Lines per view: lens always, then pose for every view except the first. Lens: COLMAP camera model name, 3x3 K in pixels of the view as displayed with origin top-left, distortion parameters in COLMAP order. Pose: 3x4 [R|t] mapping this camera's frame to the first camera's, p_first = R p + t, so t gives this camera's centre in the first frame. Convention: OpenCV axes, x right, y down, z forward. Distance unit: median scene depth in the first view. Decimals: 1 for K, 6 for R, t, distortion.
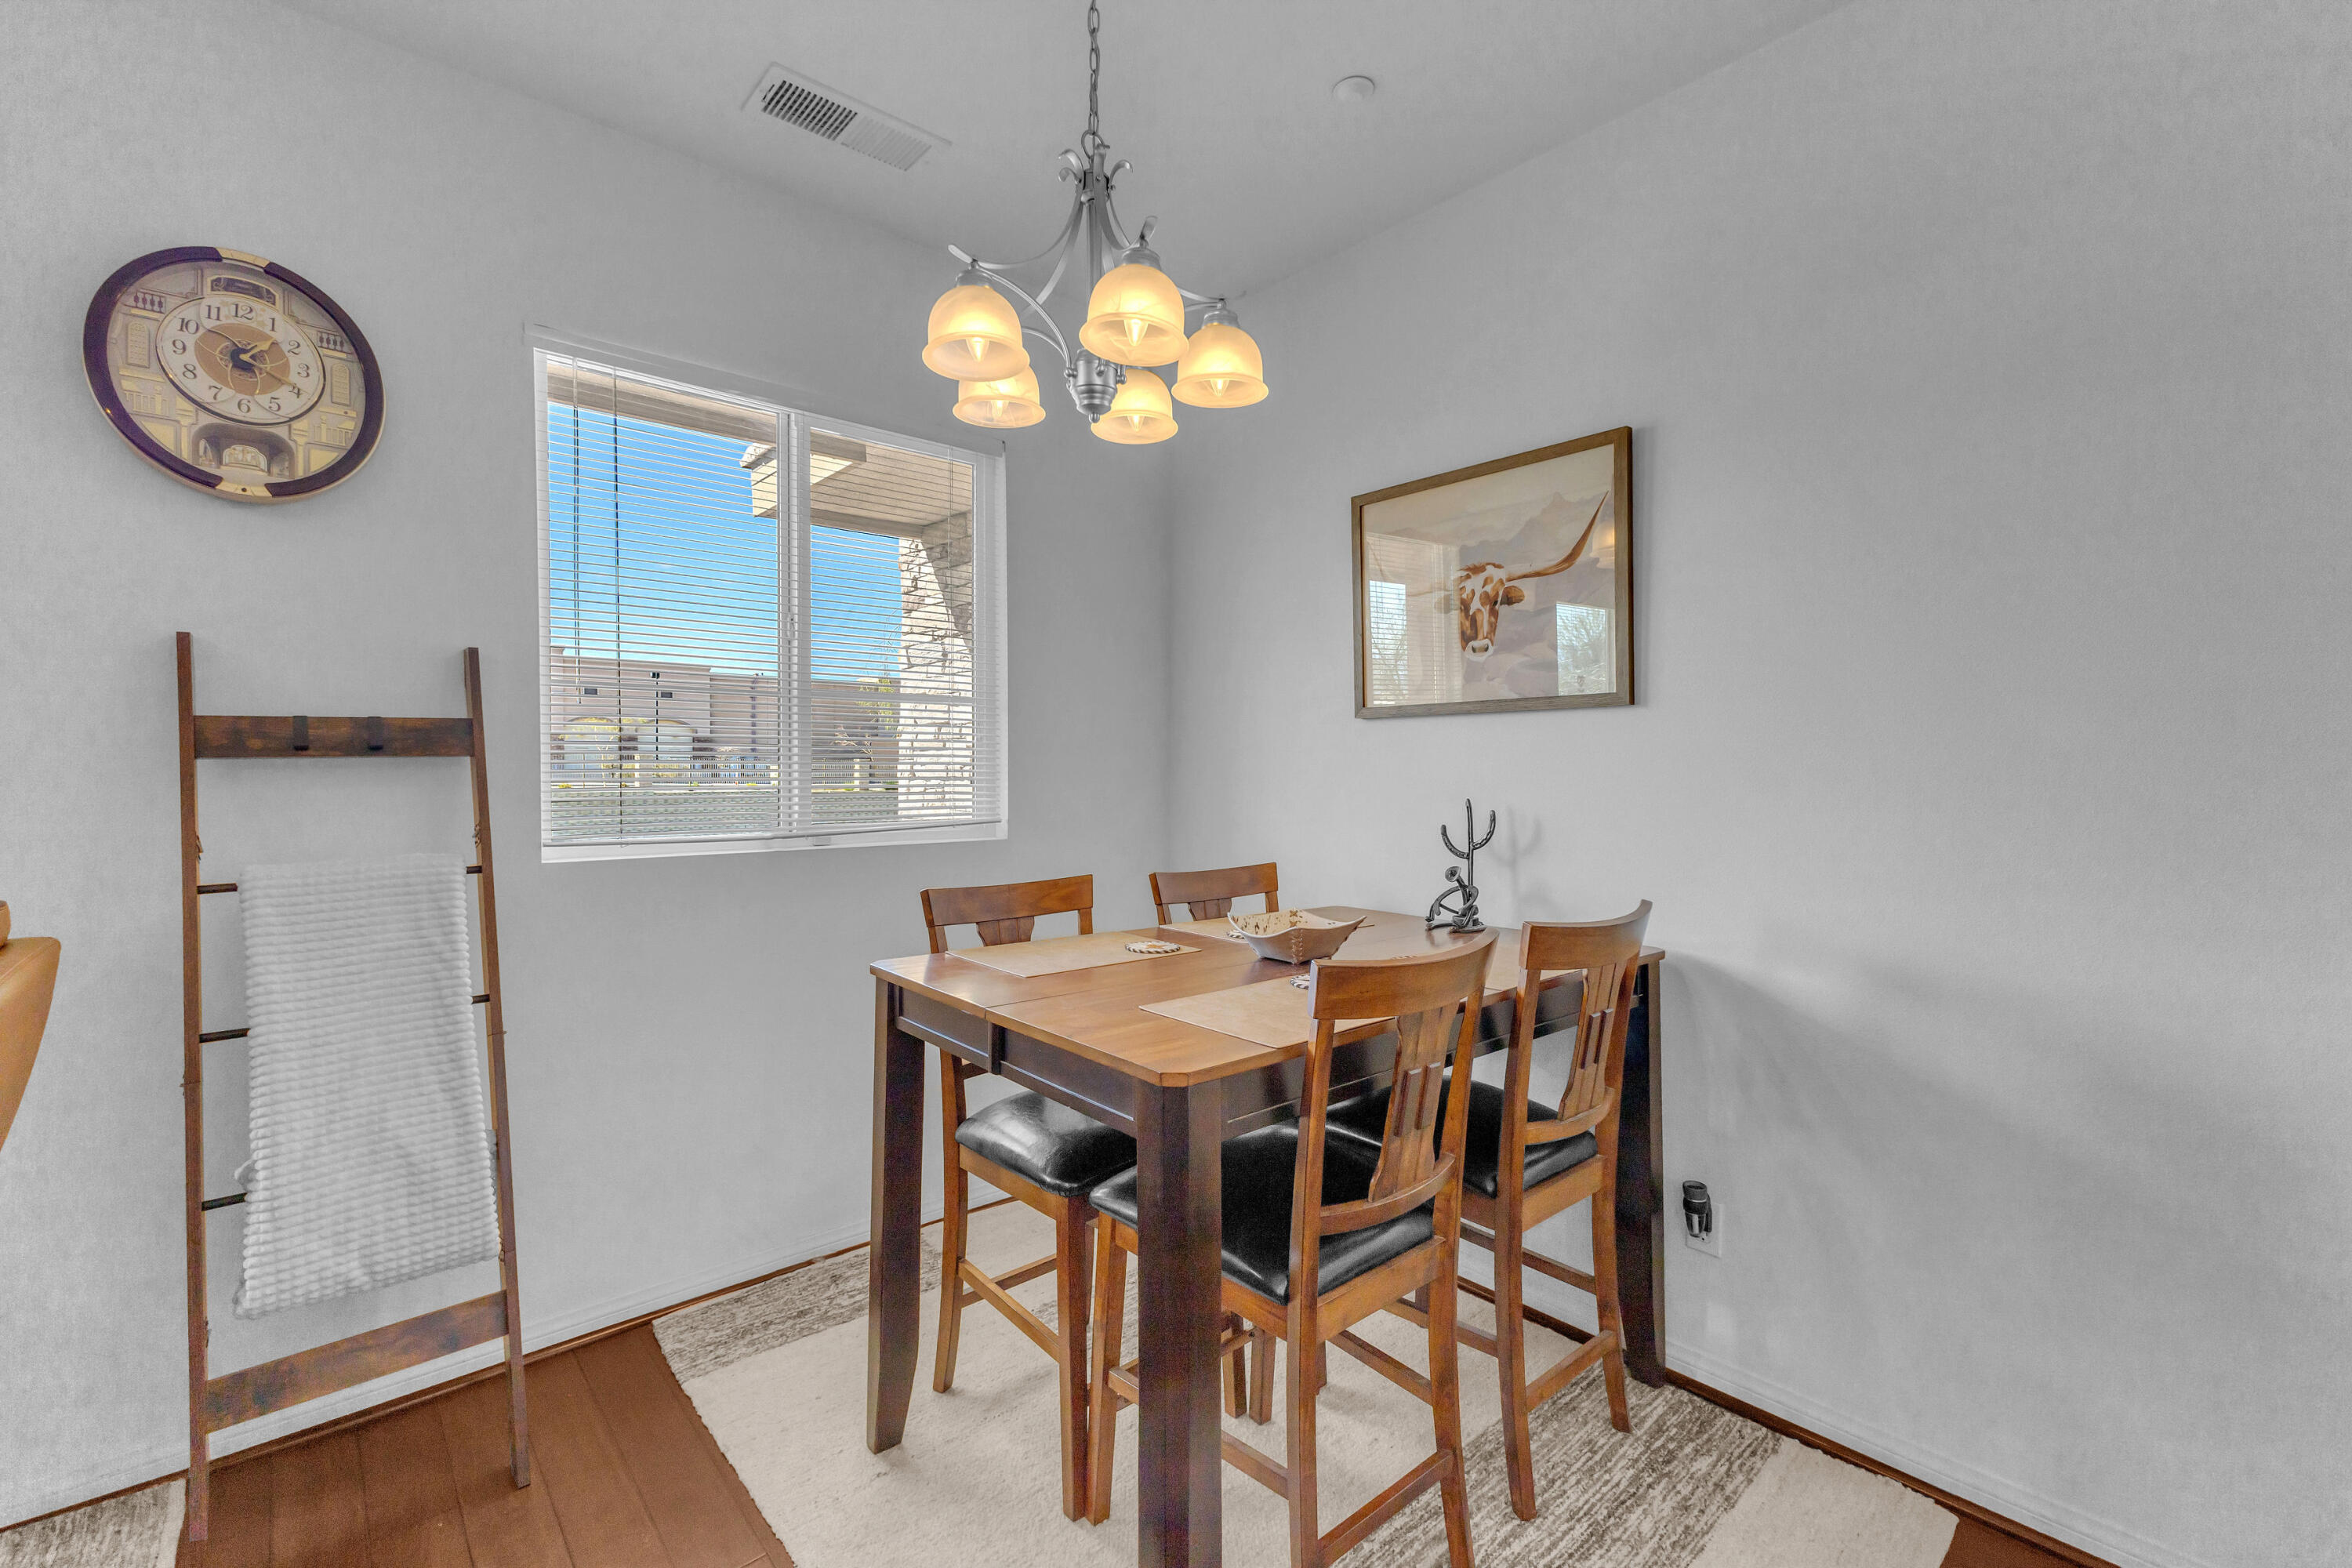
lens RADIAL K [[1009.9, 0, 1189.7], [0, 1009.9, 784.1], [0, 0, 1]] dist [0.013860, -0.004487]
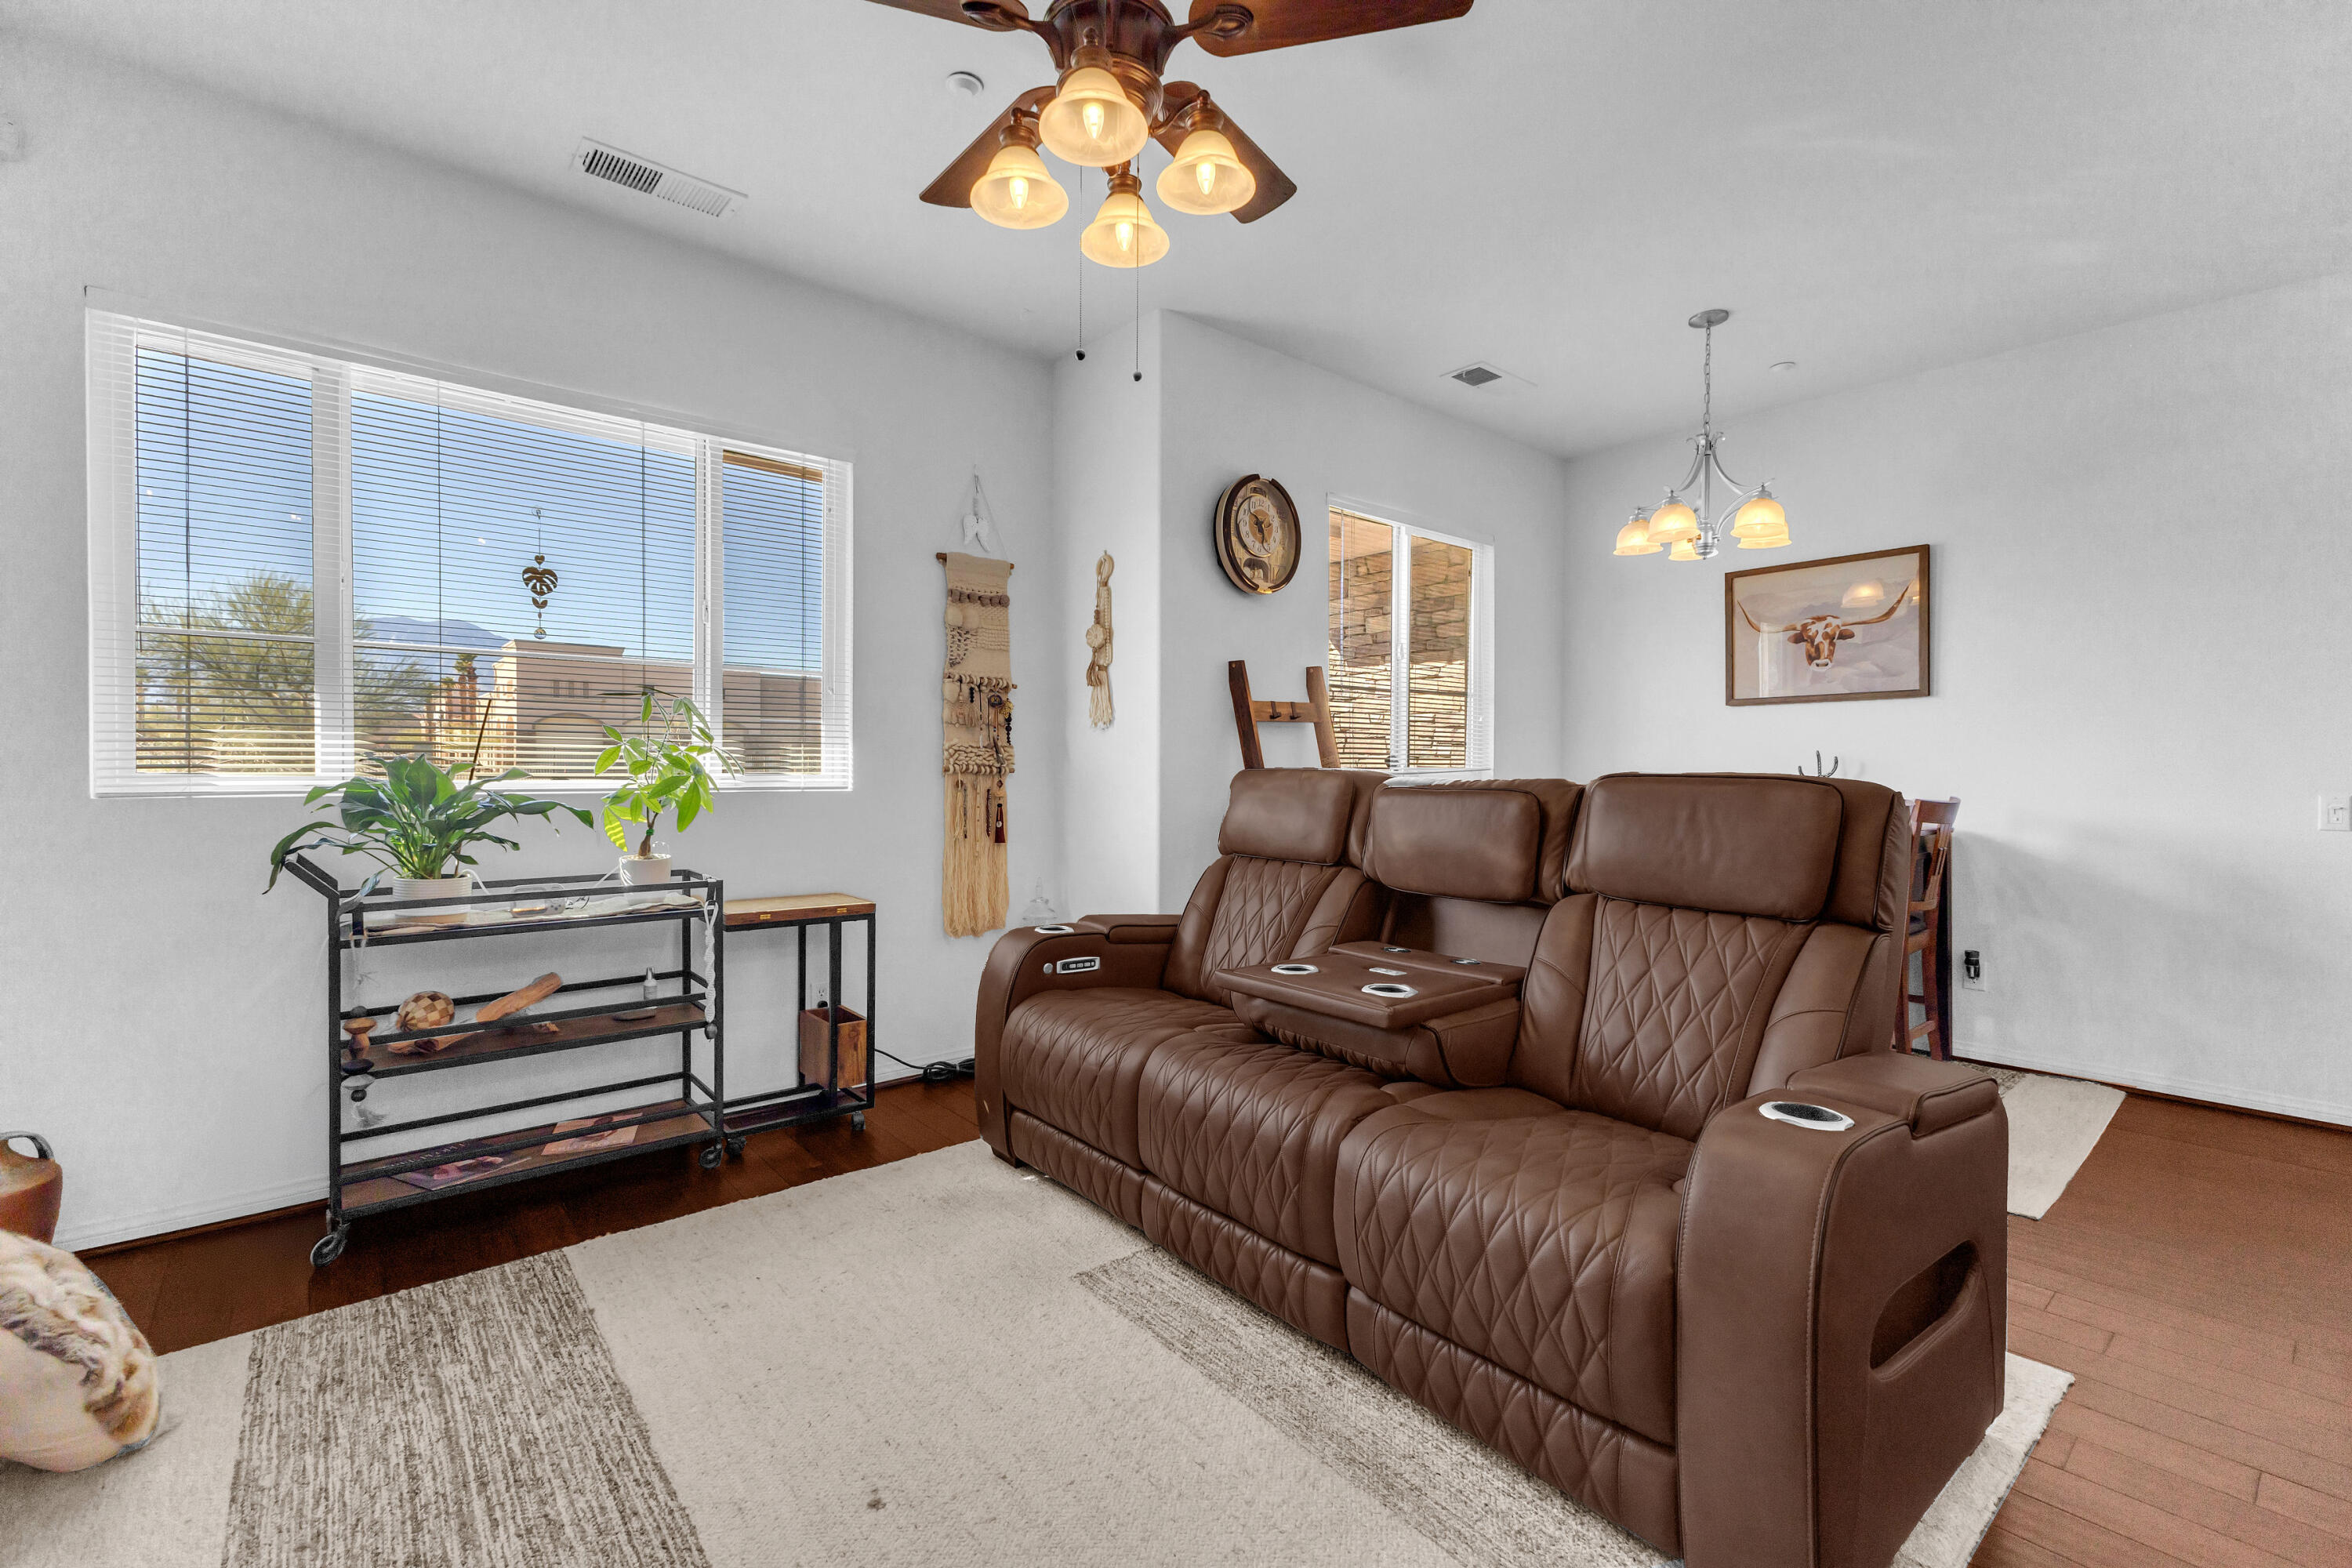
lens RADIAL K [[1011.4, 0, 1183.9], [0, 1011.4, 780.9], [0, 0, 1]] dist [0.012990, -0.002717]
pose [[0.999861, 0.001382, -0.016603, -0.989337], [-0.001429, 0.999995, -0.002832, 0.092433], [0.016599, 0.002856, 0.999858, -0.969214]]
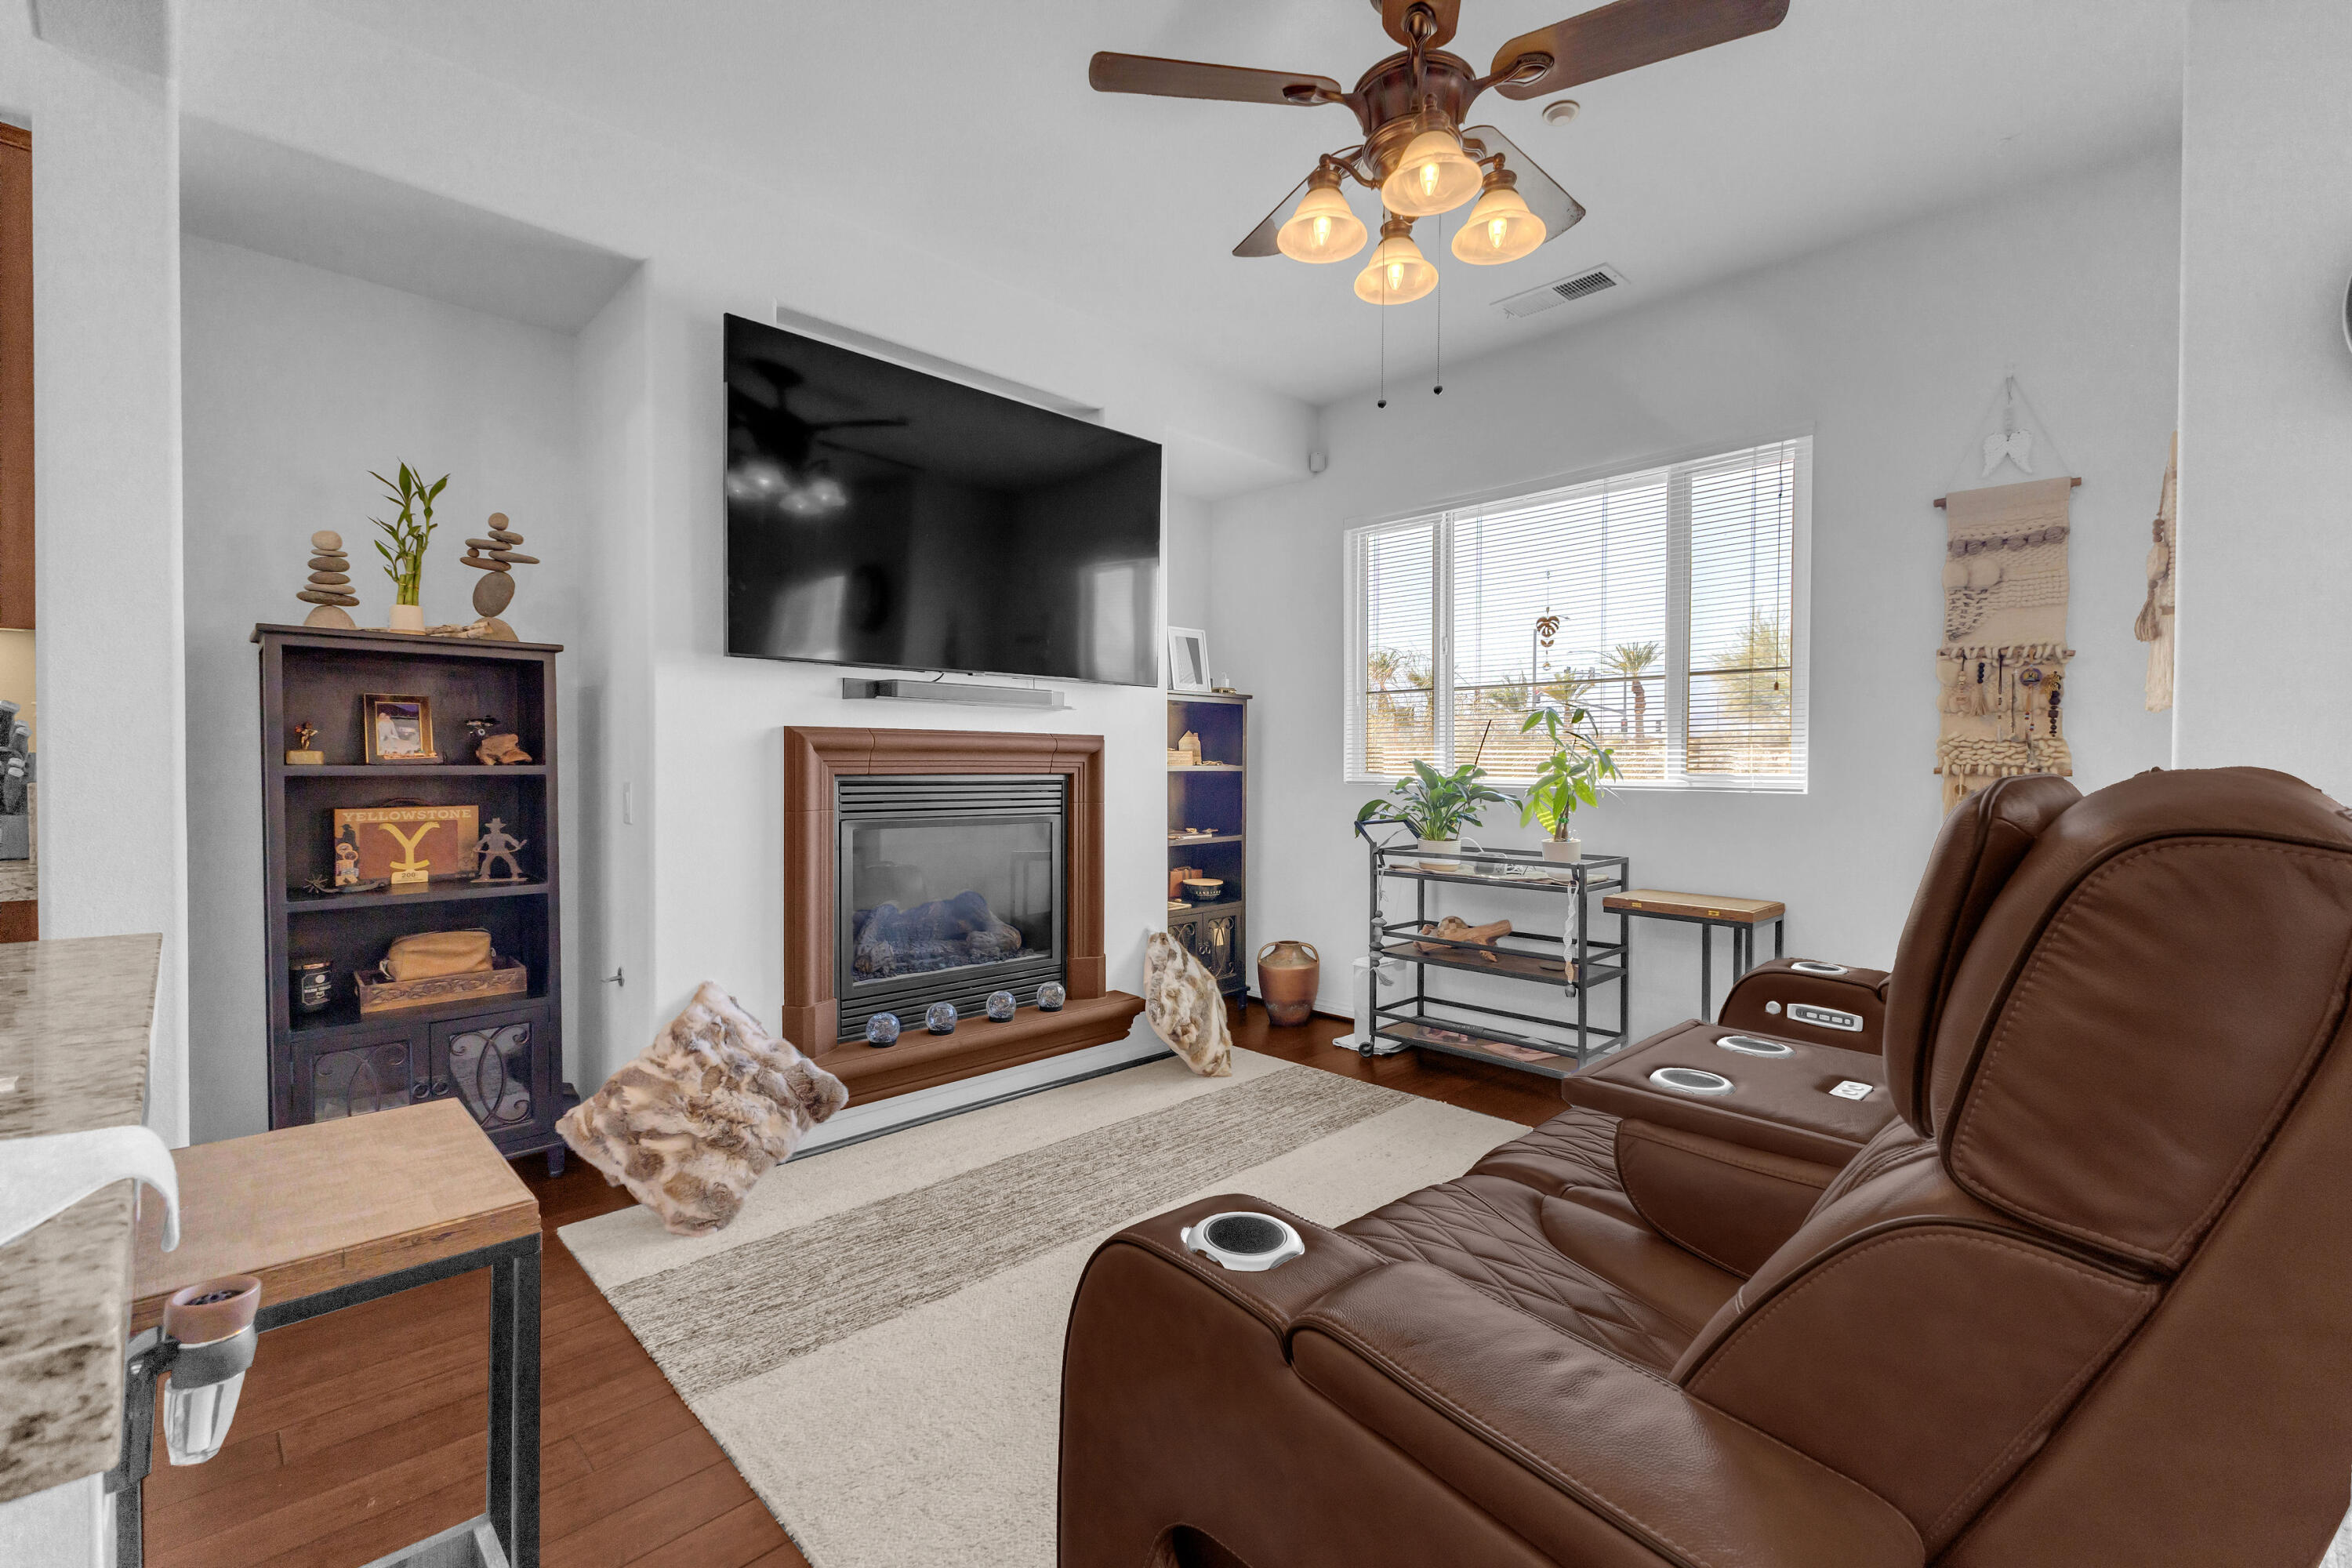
lens RADIAL K [[1011.4, 0, 1179.4], [0, 1011.4, 779.0], [0, 0, 1]] dist [0.012990, -0.002717]
pose [[0.051027, 0.009396, -0.998653, -0.020620], [-0.019357, 0.999777, 0.008417, 0.087189], [0.998510, 0.018901, 0.051198, -0.287913]]
